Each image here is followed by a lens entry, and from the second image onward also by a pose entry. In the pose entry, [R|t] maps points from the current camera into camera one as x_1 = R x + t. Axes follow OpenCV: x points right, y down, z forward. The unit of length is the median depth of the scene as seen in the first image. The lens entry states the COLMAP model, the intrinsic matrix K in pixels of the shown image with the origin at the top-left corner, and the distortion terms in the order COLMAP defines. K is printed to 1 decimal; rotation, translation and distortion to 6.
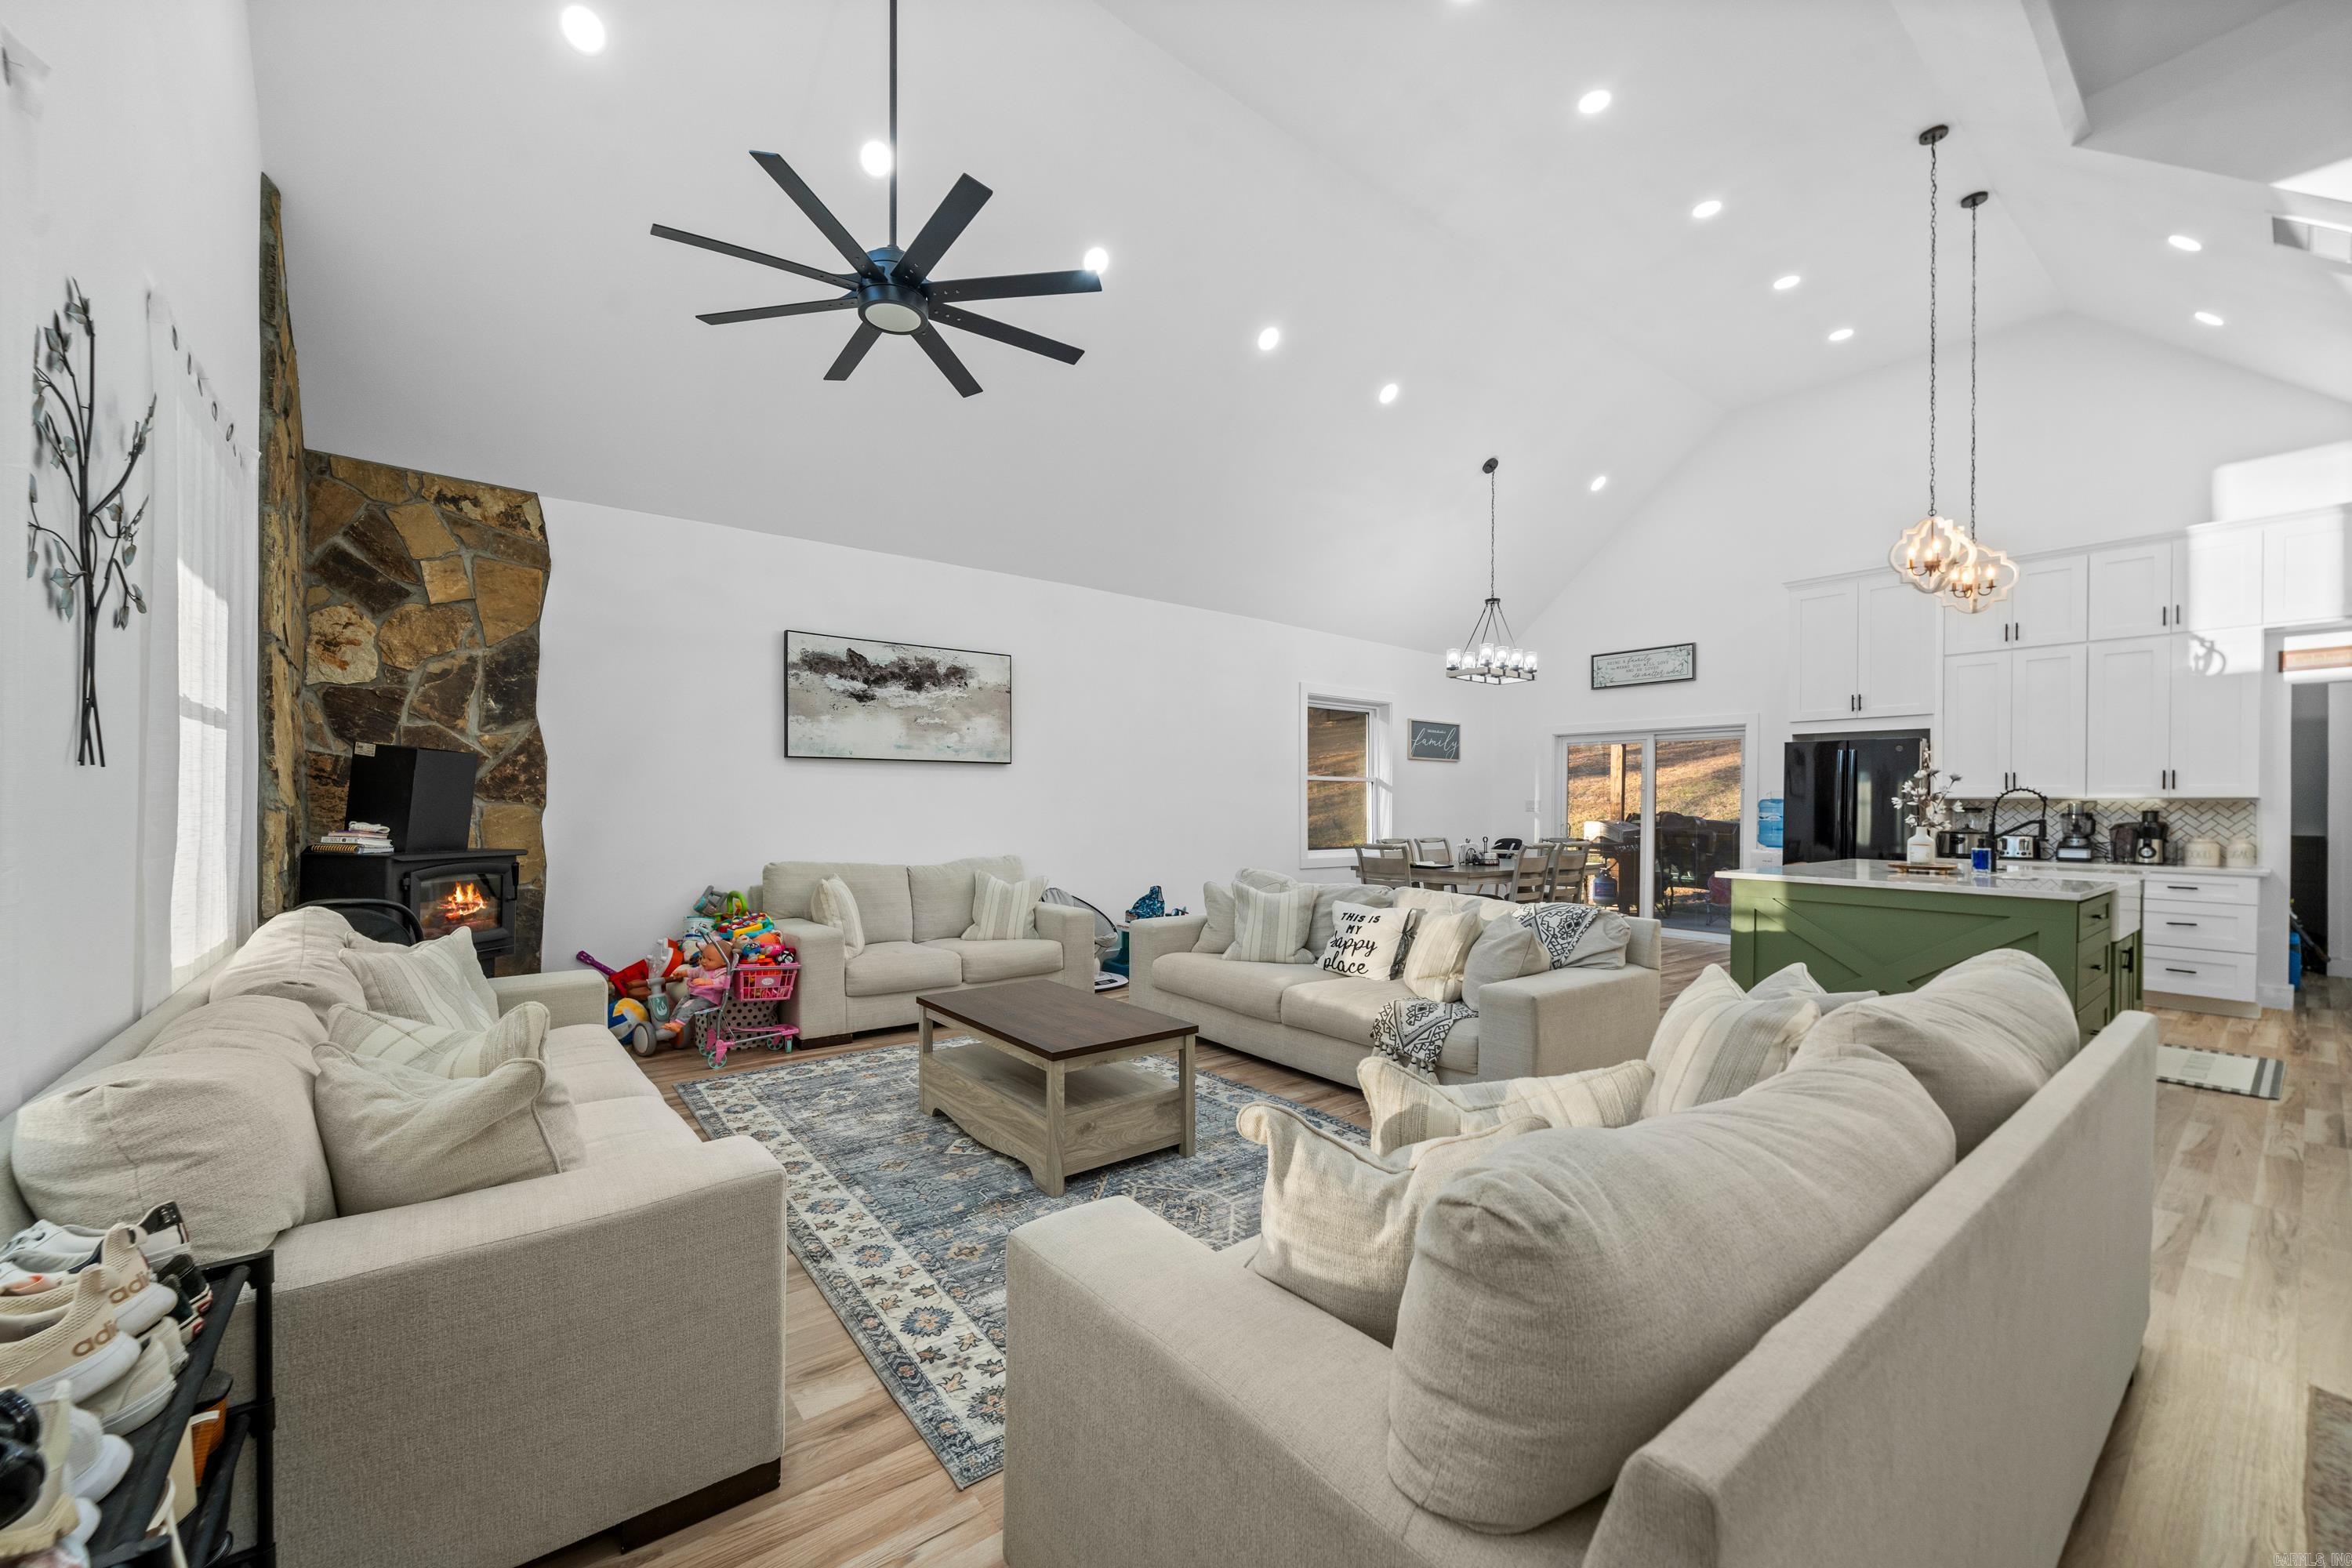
lens RADIAL K [[901.7, 0, 1151.1], [0, 901.7, 807.7], [0, 0, 1]] dist [-0.002945, 0.000092]
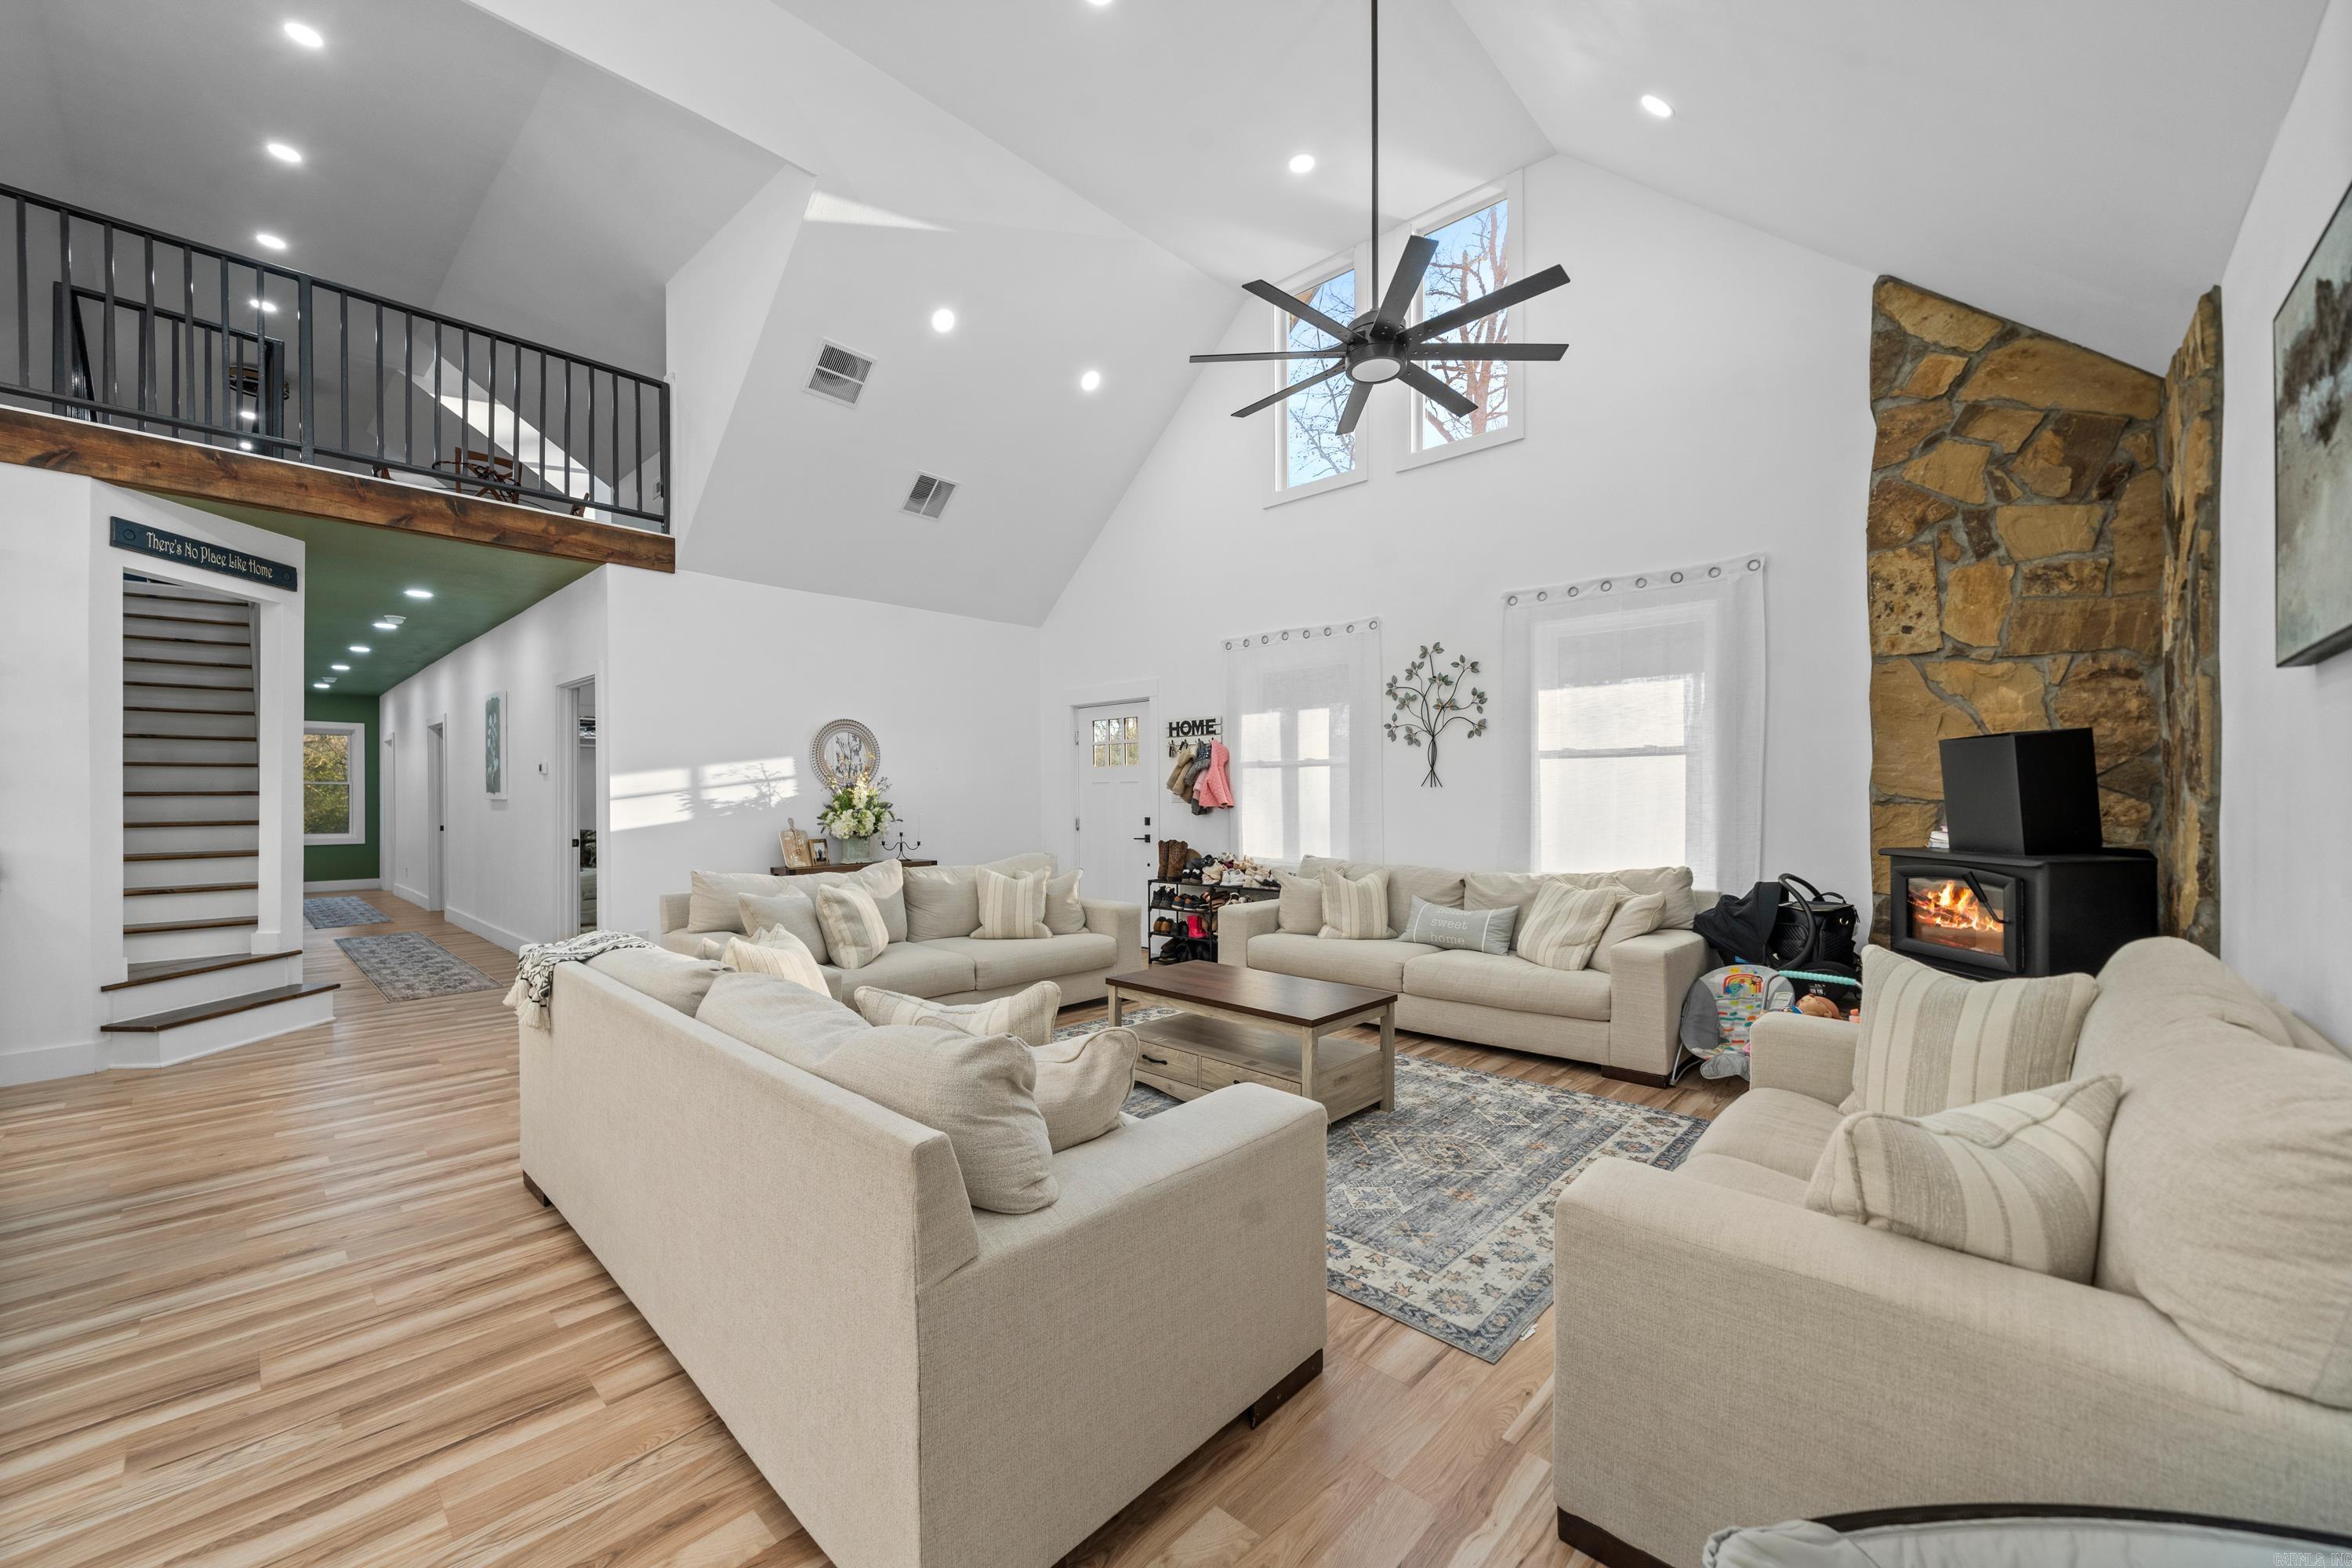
lens RADIAL K [[901.7, 0, 1154.6], [0, 901.7, 796.8], [0, 0, 1]] dist [-0.002945, 0.000092]
pose [[-0.989378, -0.001251, -0.145361, 0.103875], [-0.001289, 0.999999, 0.000169, -0.003597], [0.145361, 0.000354, -0.989379, 1.401523]]
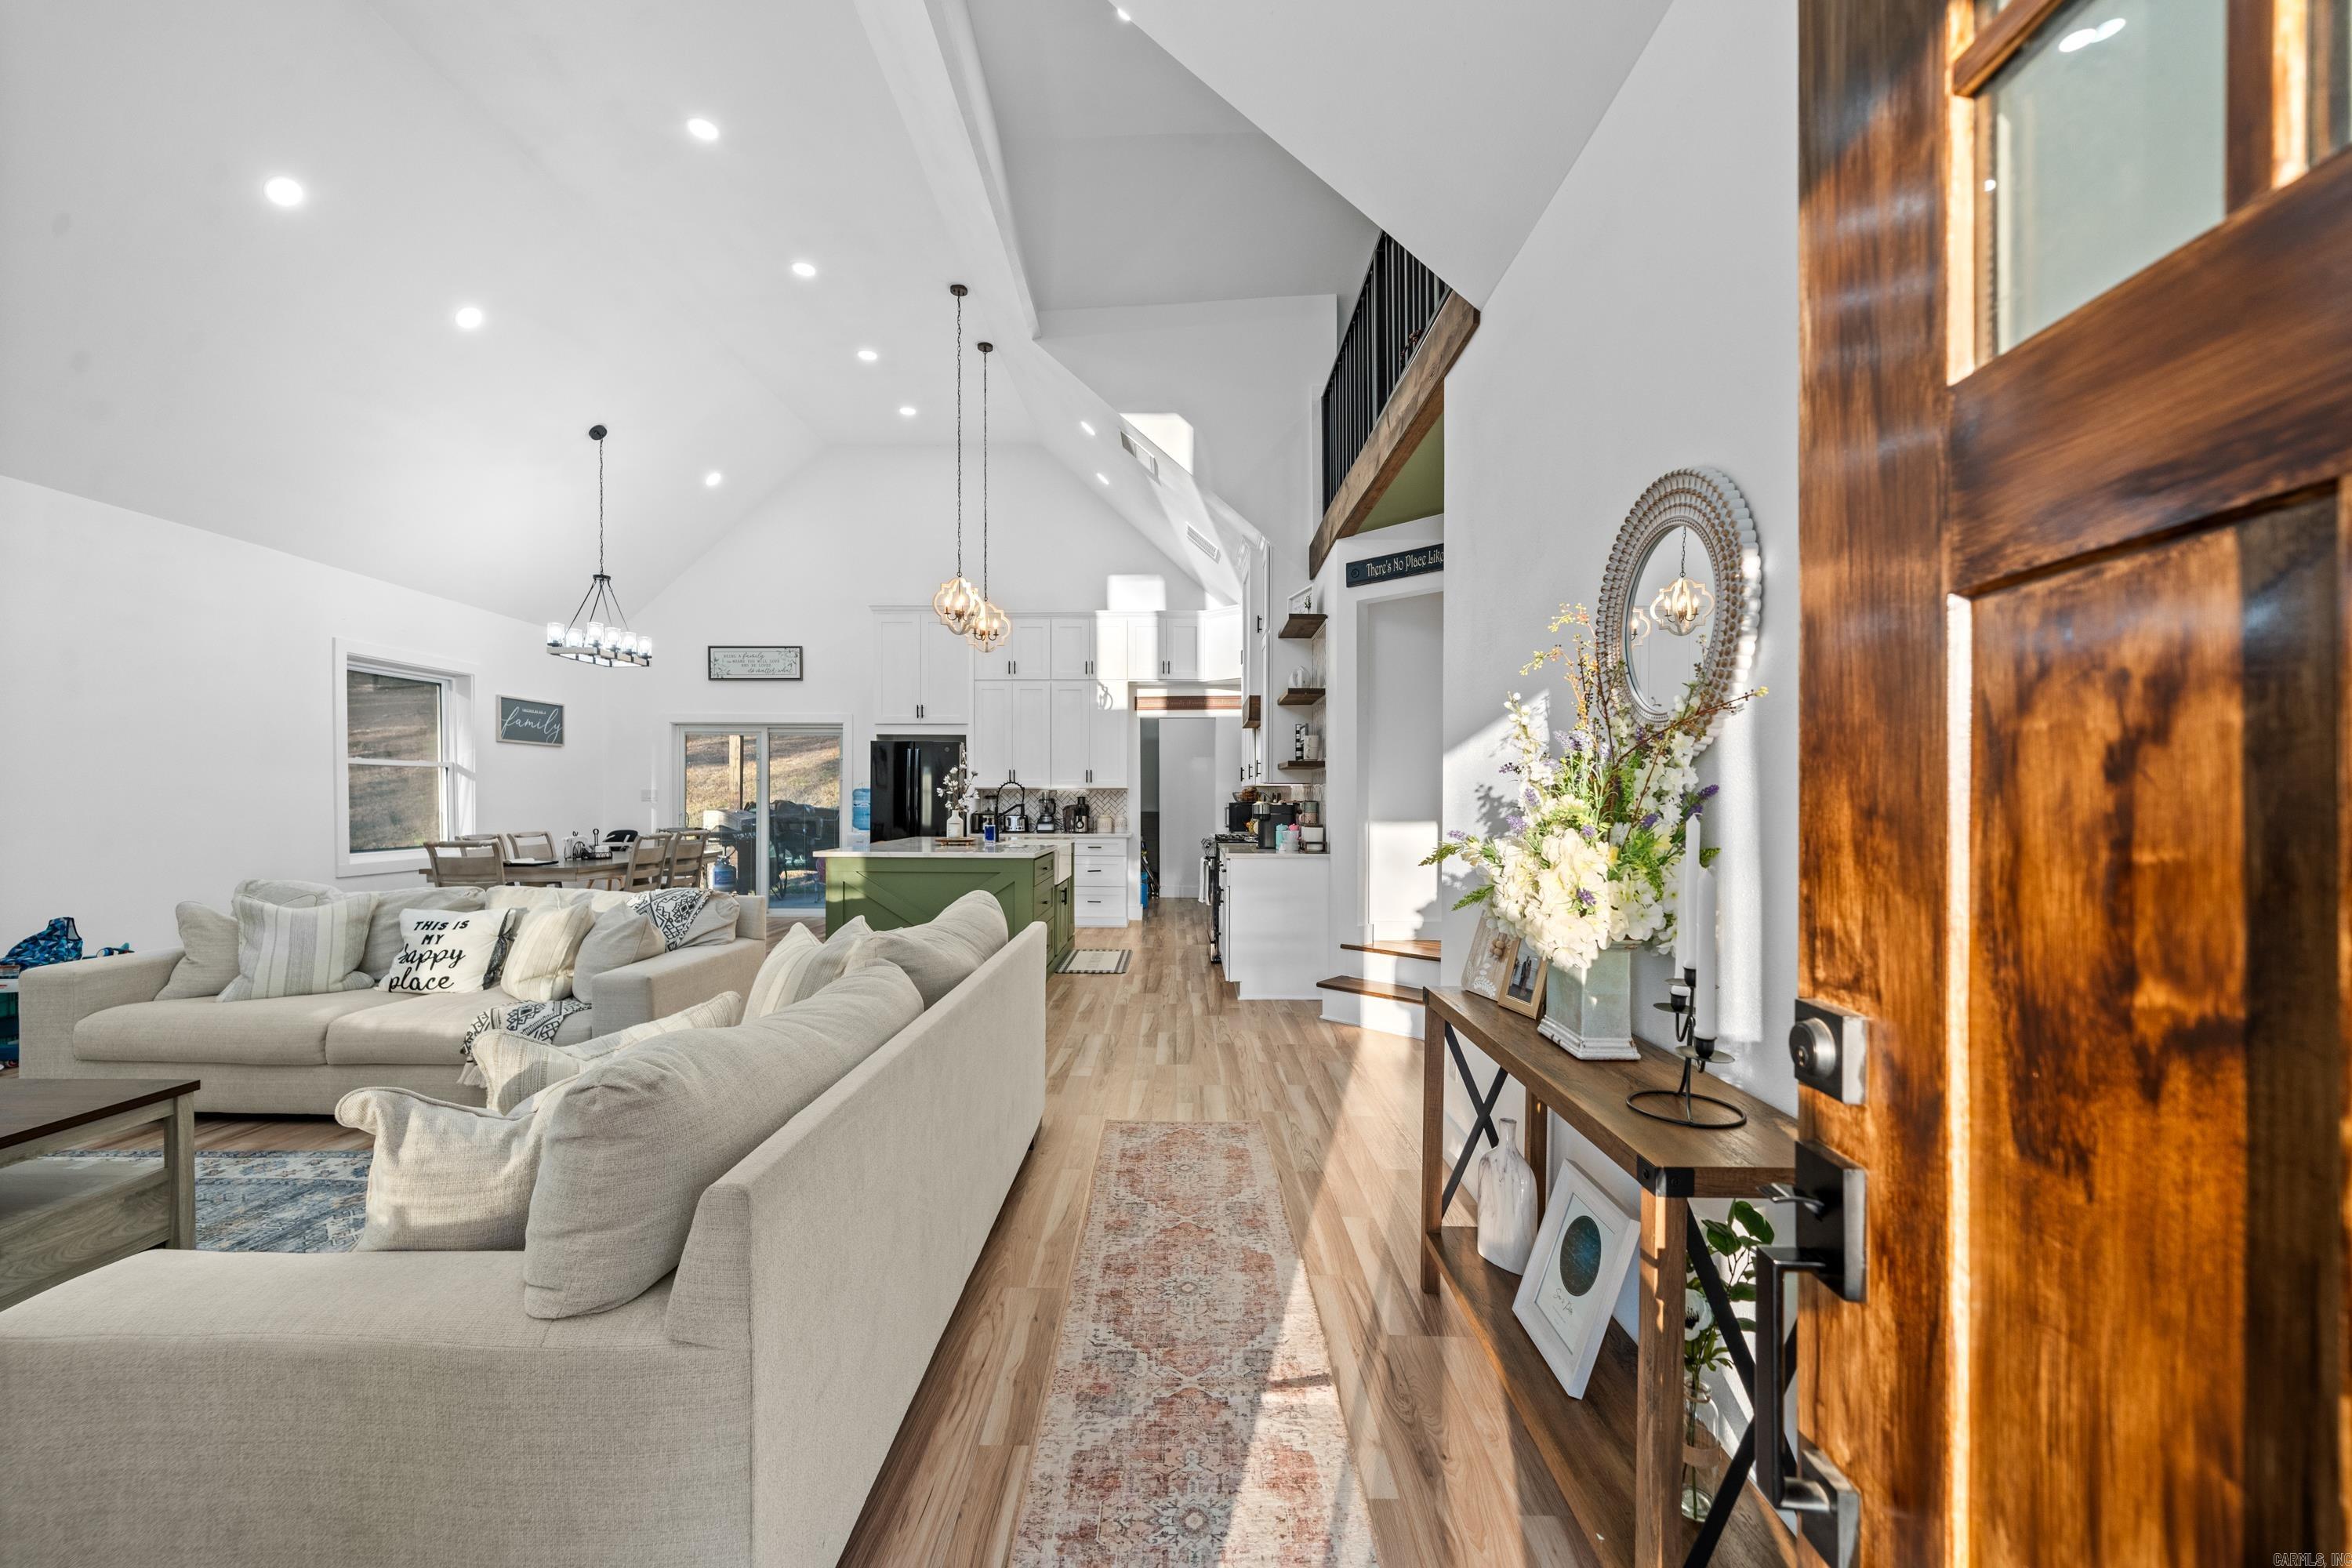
lens RADIAL K [[940.1, 0, 1155.1], [0, 940.1, 803.4], [0, 0, 1]] dist [-0.003465, 0.000559]
pose [[0.626846, -0.010806, 0.779068, -0.036228], [0.005072, 0.999939, 0.009789, -0.000783], [-0.779126, -0.002185, 0.626863, -0.093620]]
